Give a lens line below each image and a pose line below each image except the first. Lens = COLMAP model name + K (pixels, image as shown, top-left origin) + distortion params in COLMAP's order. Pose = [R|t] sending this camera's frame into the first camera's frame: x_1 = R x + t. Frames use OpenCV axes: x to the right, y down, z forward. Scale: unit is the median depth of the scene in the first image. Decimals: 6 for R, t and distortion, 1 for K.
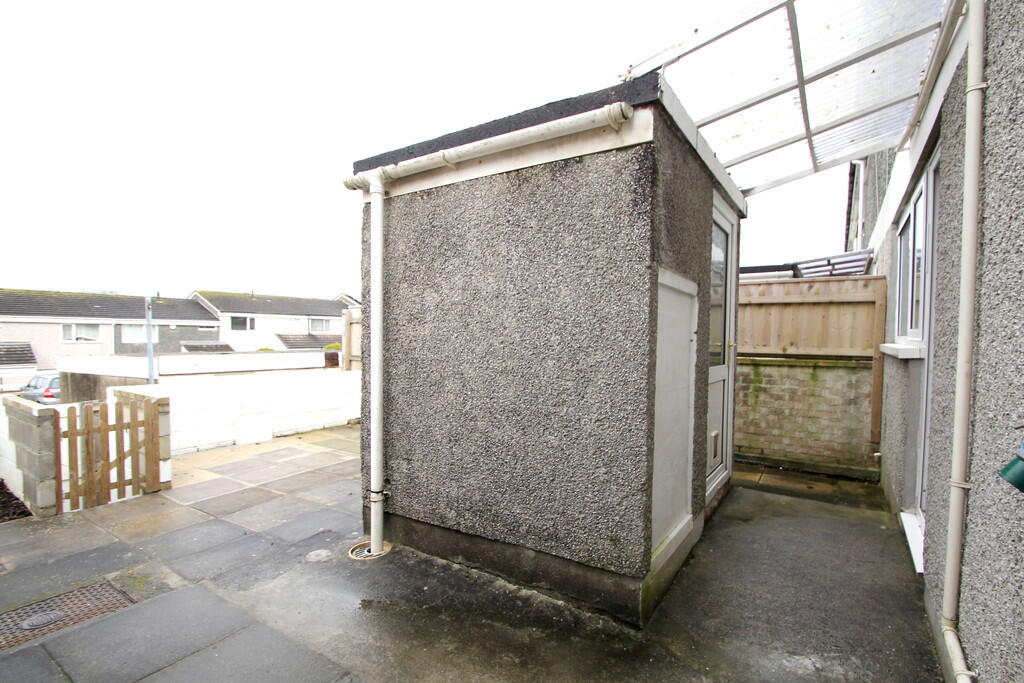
lens RADIAL K [[474.1, 0, 512.0], [0, 474.1, 341.5], [0, 0, 1]] dist [0.019353, -0.021027]
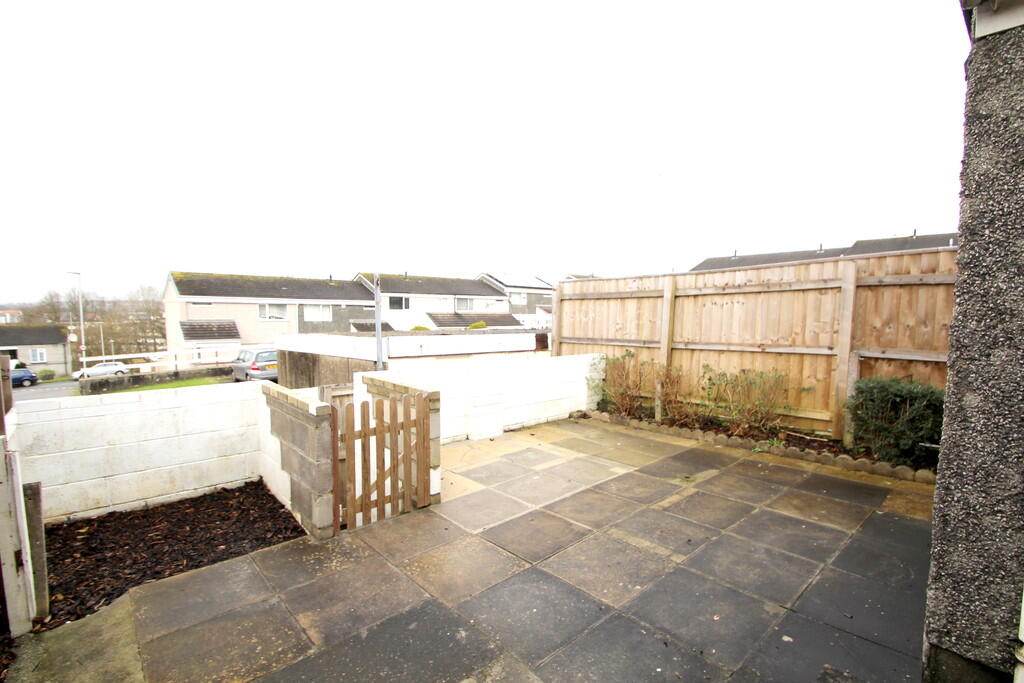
lens RADIAL K [[474.1, 0, 512.0], [0, 474.1, 341.5], [0, 0, 1]] dist [0.019353, -0.021027]
pose [[0.967640, 0.013997, -0.251946, -0.317012], [-0.002797, 0.998994, 0.044755, -0.001961], [0.252319, -0.042602, 0.966706, 0.206127]]
